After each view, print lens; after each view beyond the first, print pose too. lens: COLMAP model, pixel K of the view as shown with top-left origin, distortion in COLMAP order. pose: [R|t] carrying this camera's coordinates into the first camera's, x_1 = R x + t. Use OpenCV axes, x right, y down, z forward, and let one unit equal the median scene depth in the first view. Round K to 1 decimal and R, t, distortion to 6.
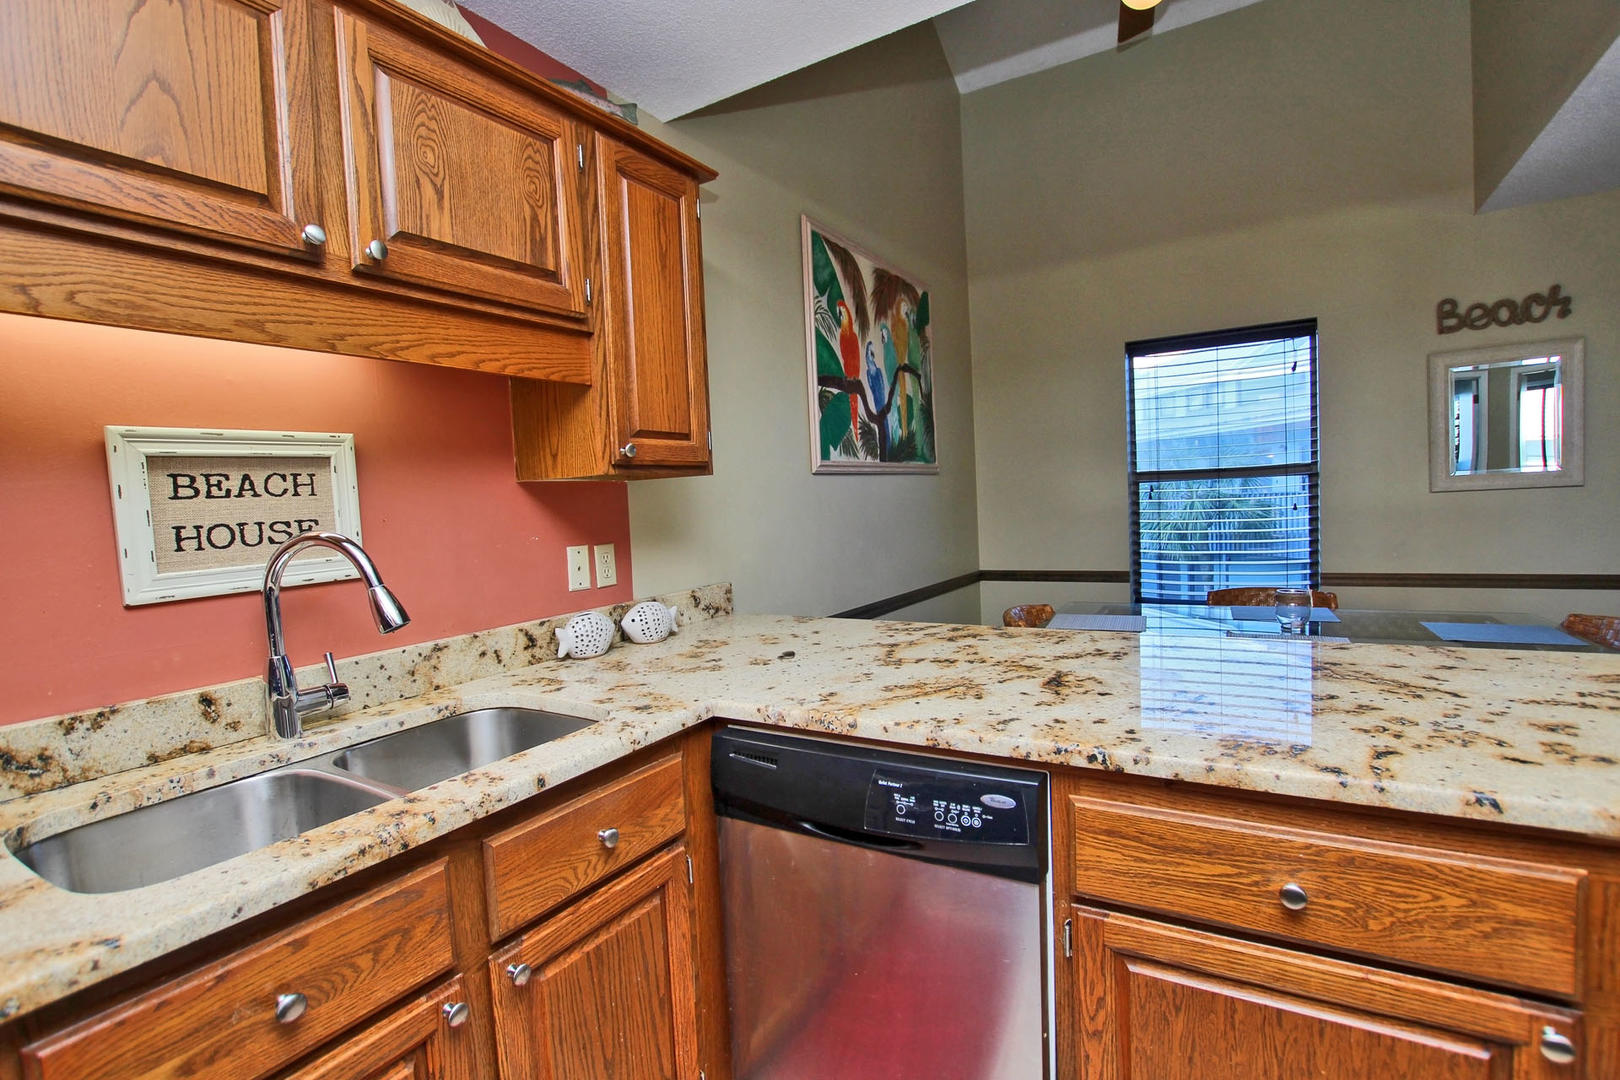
lens RADIAL K [[761.7, 0, 810.0], [0, 761.7, 540.0], [0, 0, 1]] dist [-0.021922, 0.001338]
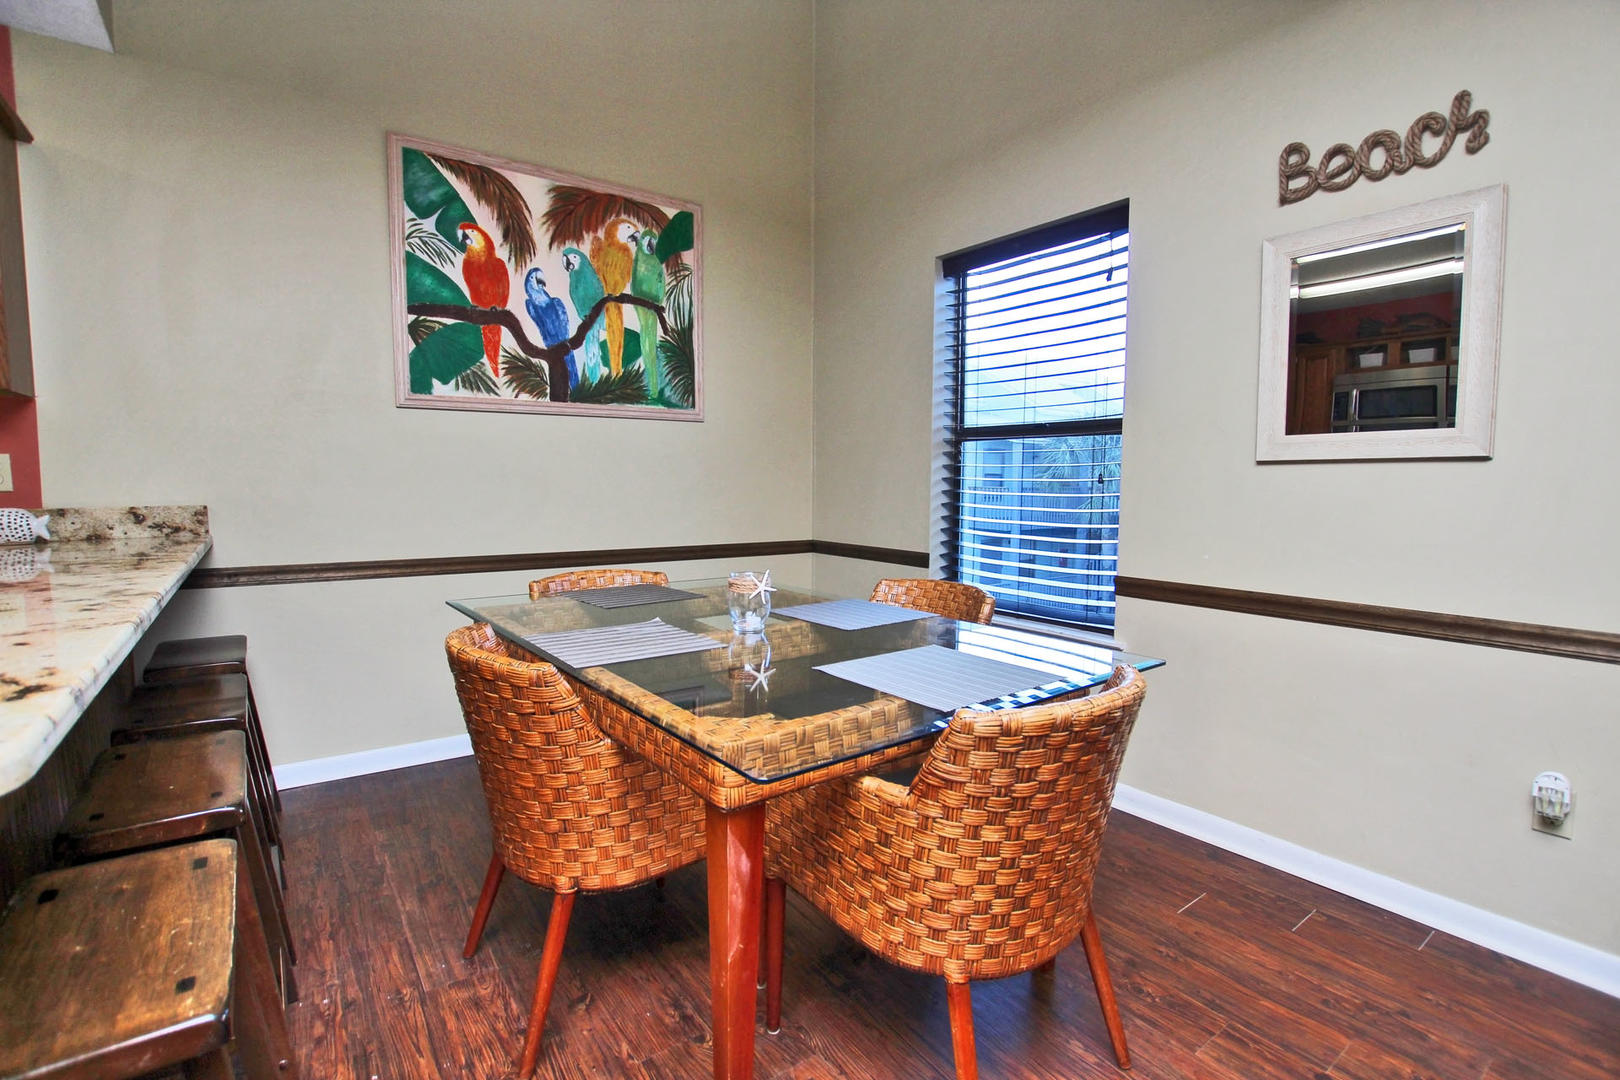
lens RADIAL K [[761.7, 0, 810.0], [0, 761.7, 540.0], [0, 0, 1]] dist [-0.021922, 0.001338]
pose [[0.919045, 0.086482, -0.384548, 0.788437], [-0.072436, 0.996074, 0.050891, -0.006192], [0.387439, -0.018916, 0.921701, 0.294241]]
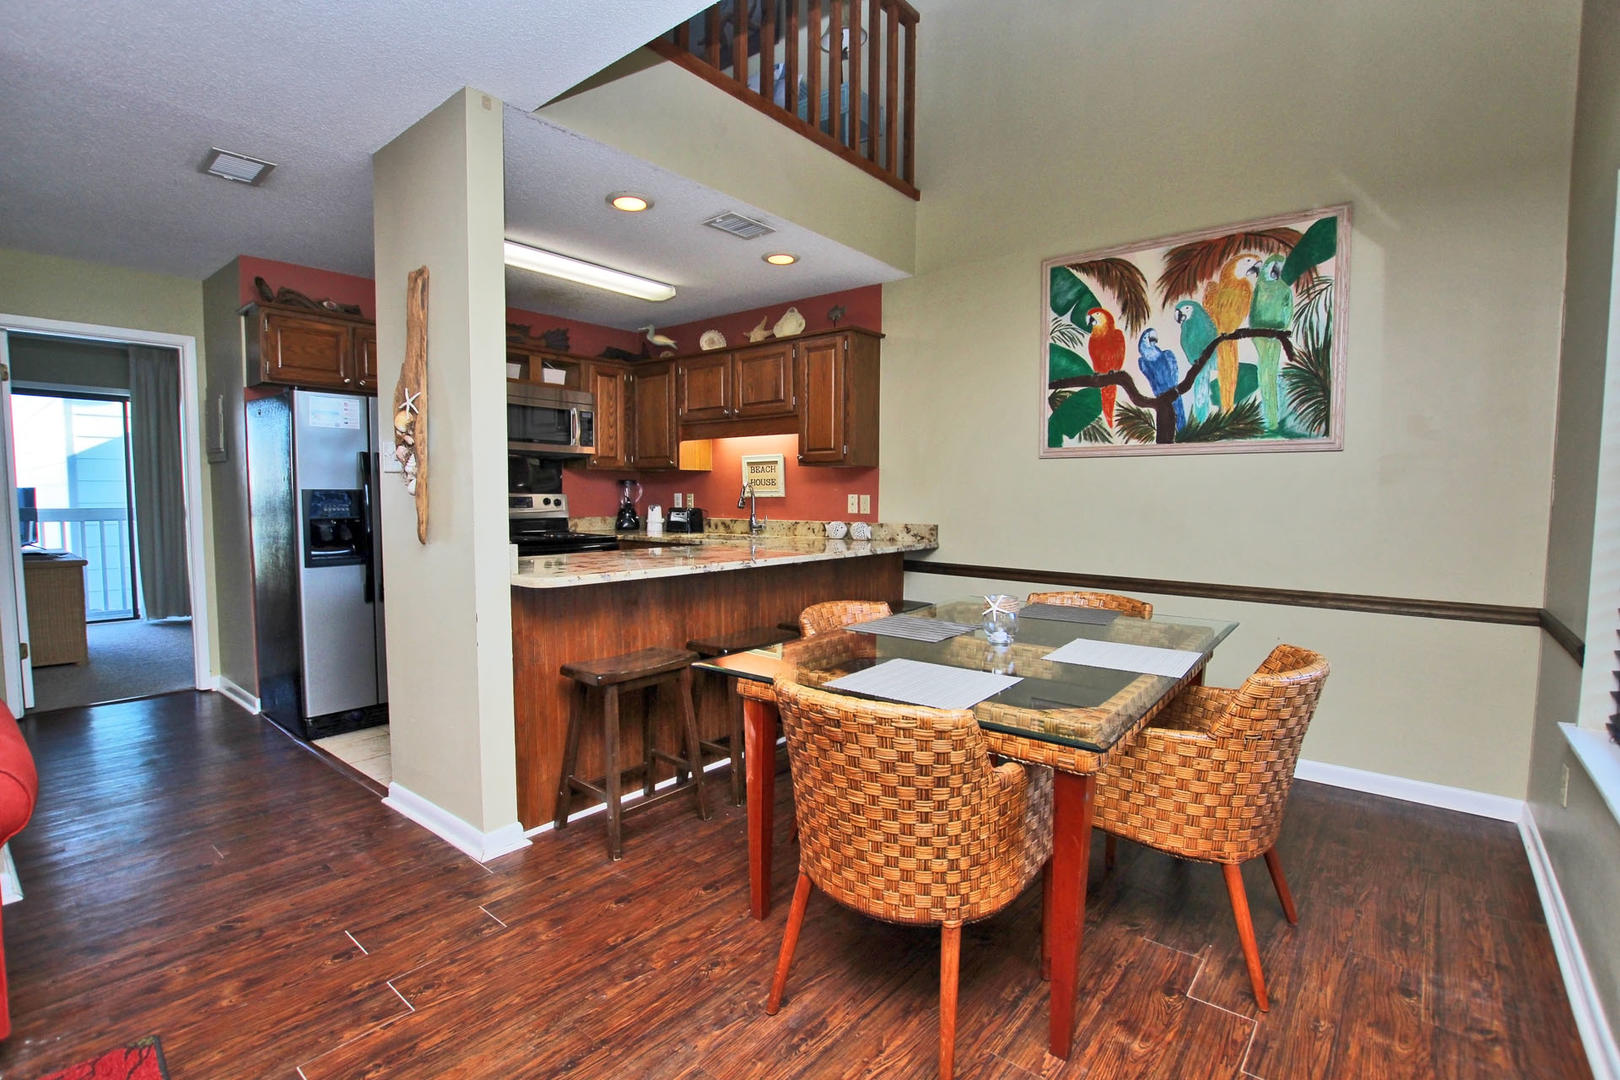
lens RADIAL K [[738.1, 0, 803.3], [0, 738.1, 558.3], [0, 0, 1]] dist [-0.030543, 0.000225]
pose [[-0.150406, 0.135714, -0.979265, 1.220897], [-0.048334, 0.988339, 0.144395, -0.074096], [0.987442, 0.069049, -0.142093, 0.722136]]
